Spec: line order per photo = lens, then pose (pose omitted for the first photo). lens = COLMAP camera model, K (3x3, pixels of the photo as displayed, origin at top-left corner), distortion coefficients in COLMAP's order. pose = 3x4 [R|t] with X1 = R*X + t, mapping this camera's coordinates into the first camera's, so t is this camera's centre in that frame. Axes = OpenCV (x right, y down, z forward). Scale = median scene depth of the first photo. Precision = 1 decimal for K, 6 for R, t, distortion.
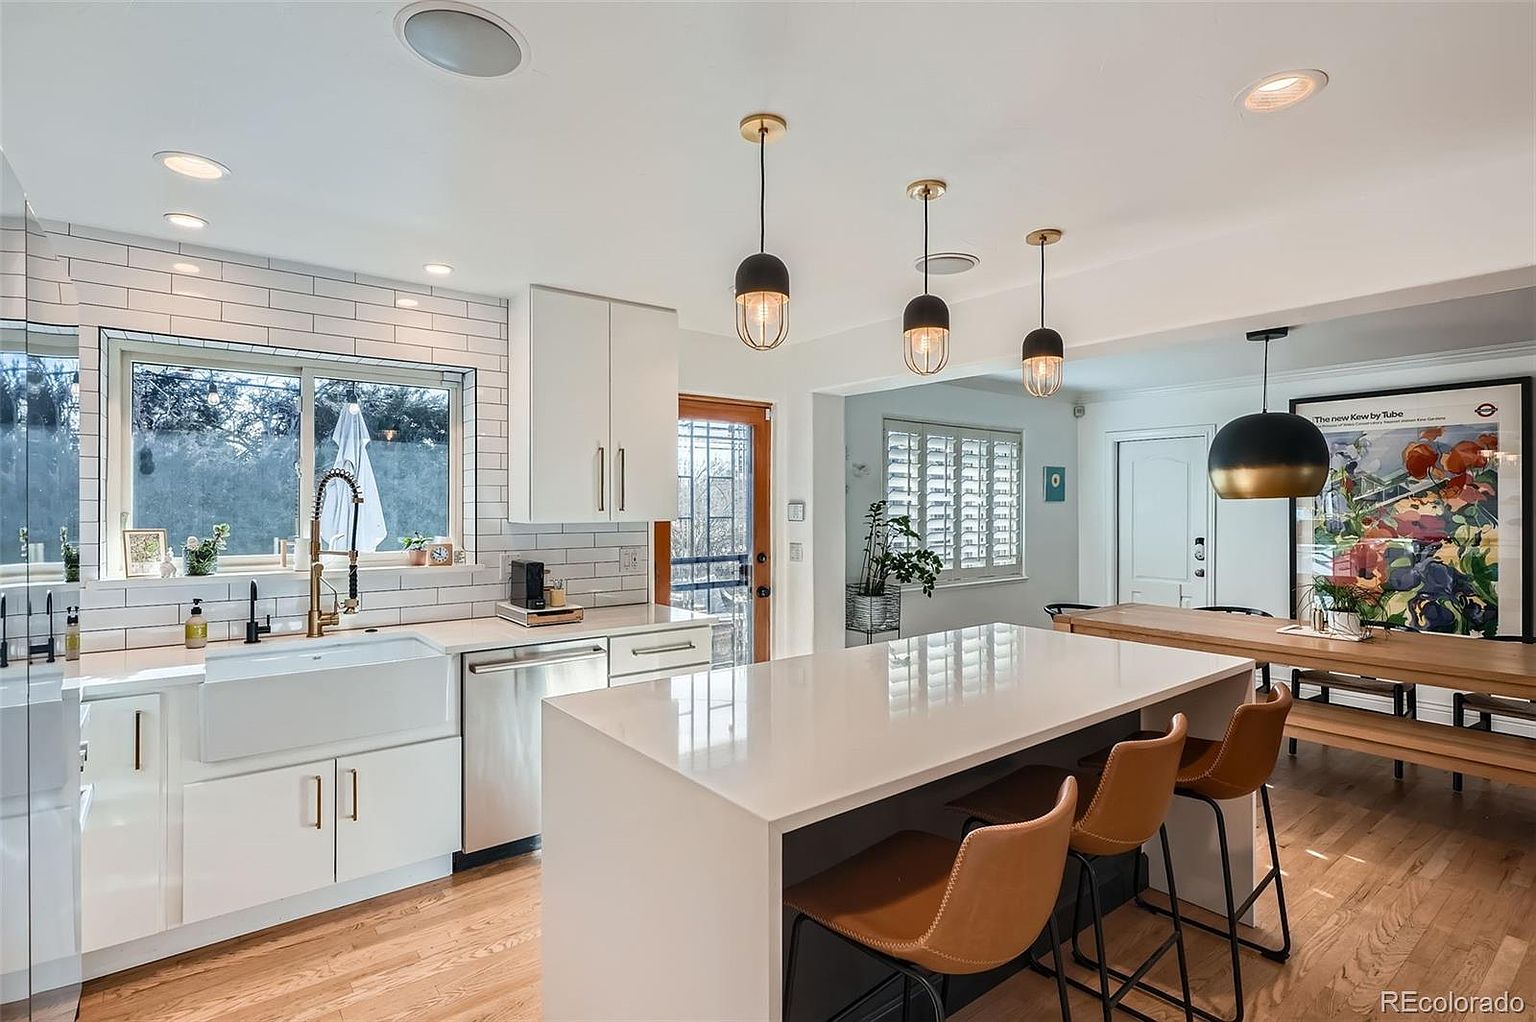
lens RADIAL K [[750.8, 0, 763.6], [0, 750.8, 503.2], [0, 0, 1]] dist [-0.001634, 0.000624]
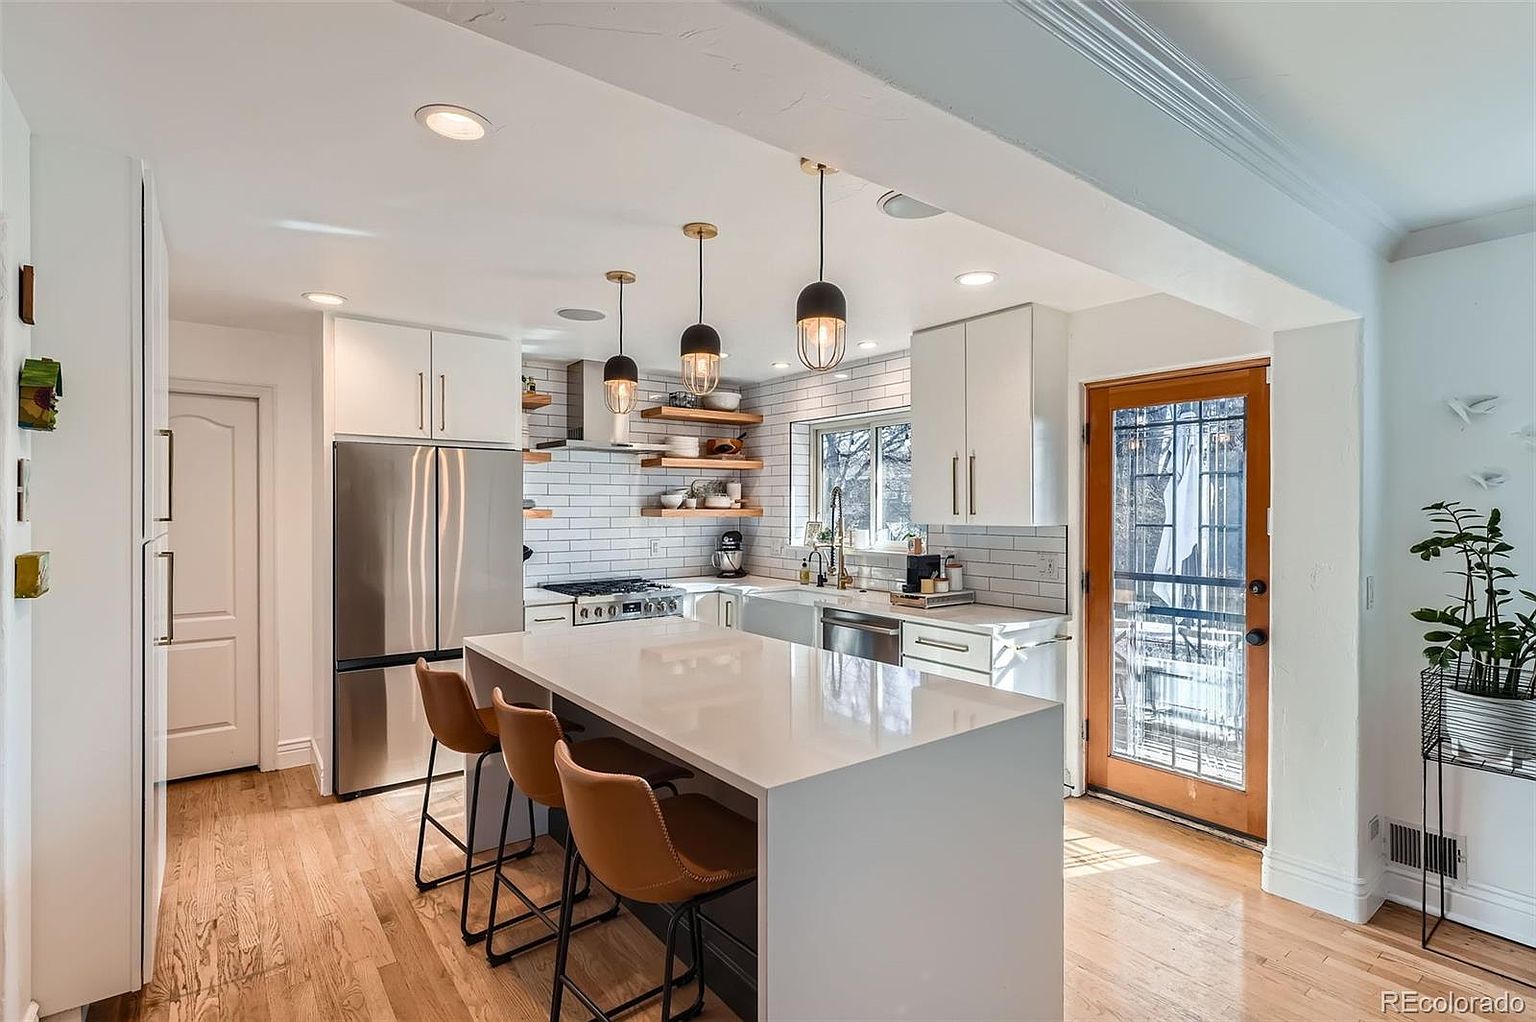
lens RADIAL K [[743.8, 0, 771.7], [0, 743.8, 507.9], [0, 0, 1]] dist [-0.001155, 0.000182]
pose [[-0.003844, -0.002134, -0.999990, 0.634519], [0.004612, 0.999987, -0.002151, 0.001317], [0.999982, -0.004621, -0.003835, 0.525357]]
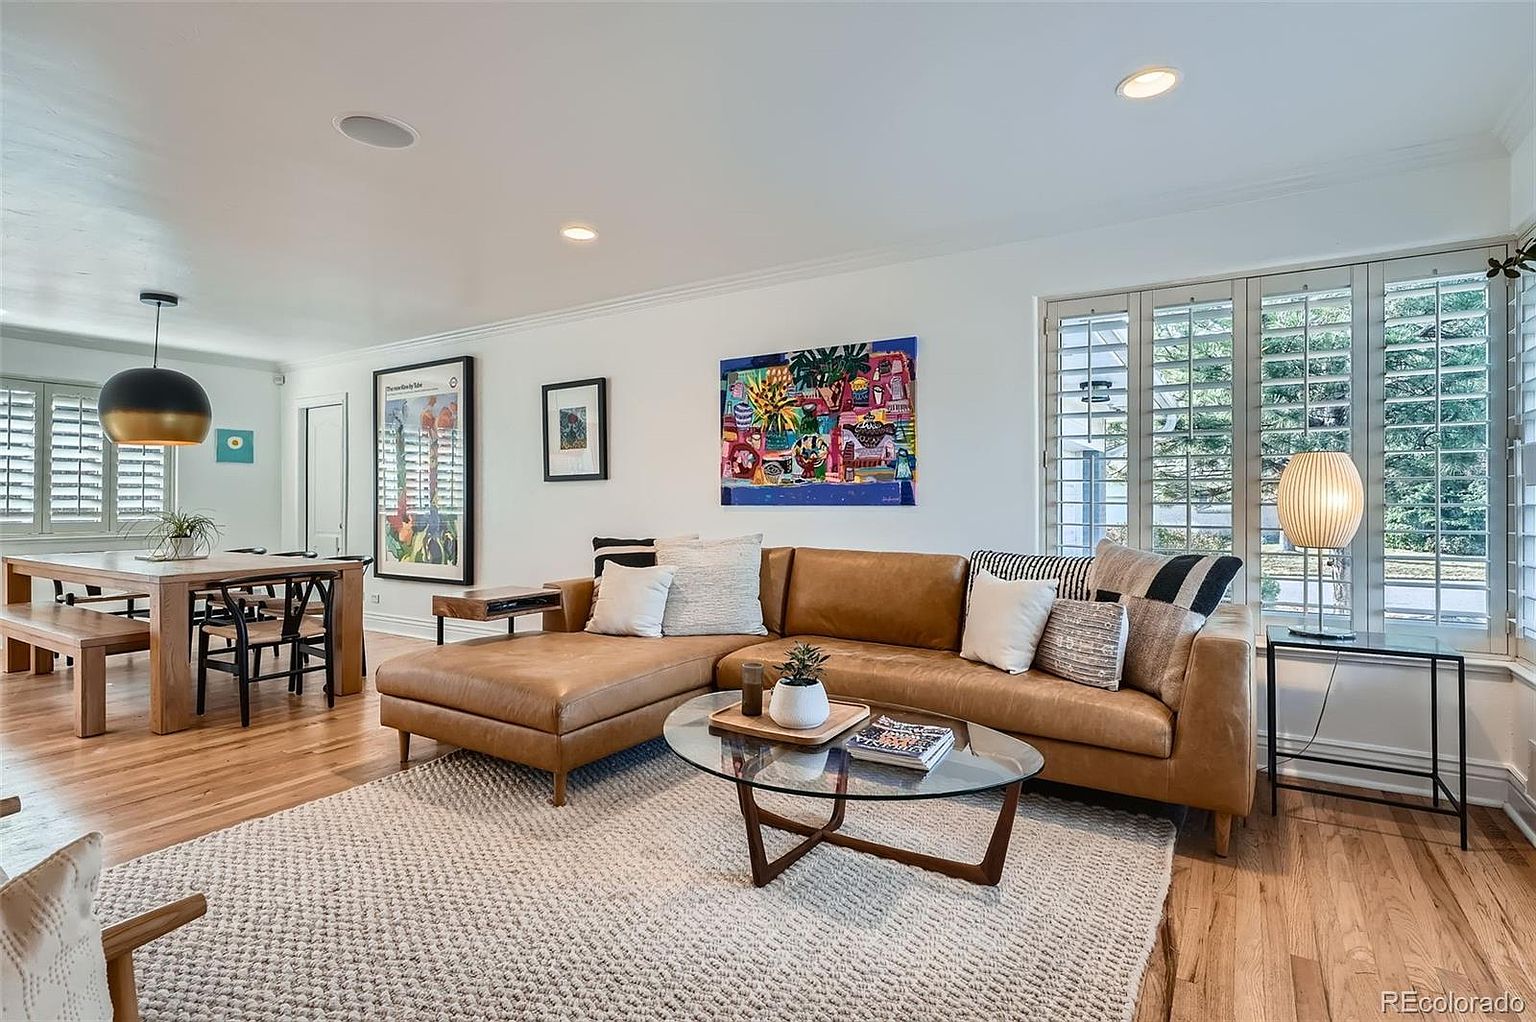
lens RADIAL K [[754.2, 0, 776.2], [0, 754.2, 497.6], [0, 0, 1]] dist [-0.000855, -0.000032]
pose [[0.939158, -0.001275, 0.343483, 0.993942], [0.001898, 0.999997, -0.001477, 0.066779], [-0.343480, 0.002039, 0.939158, -0.342597]]
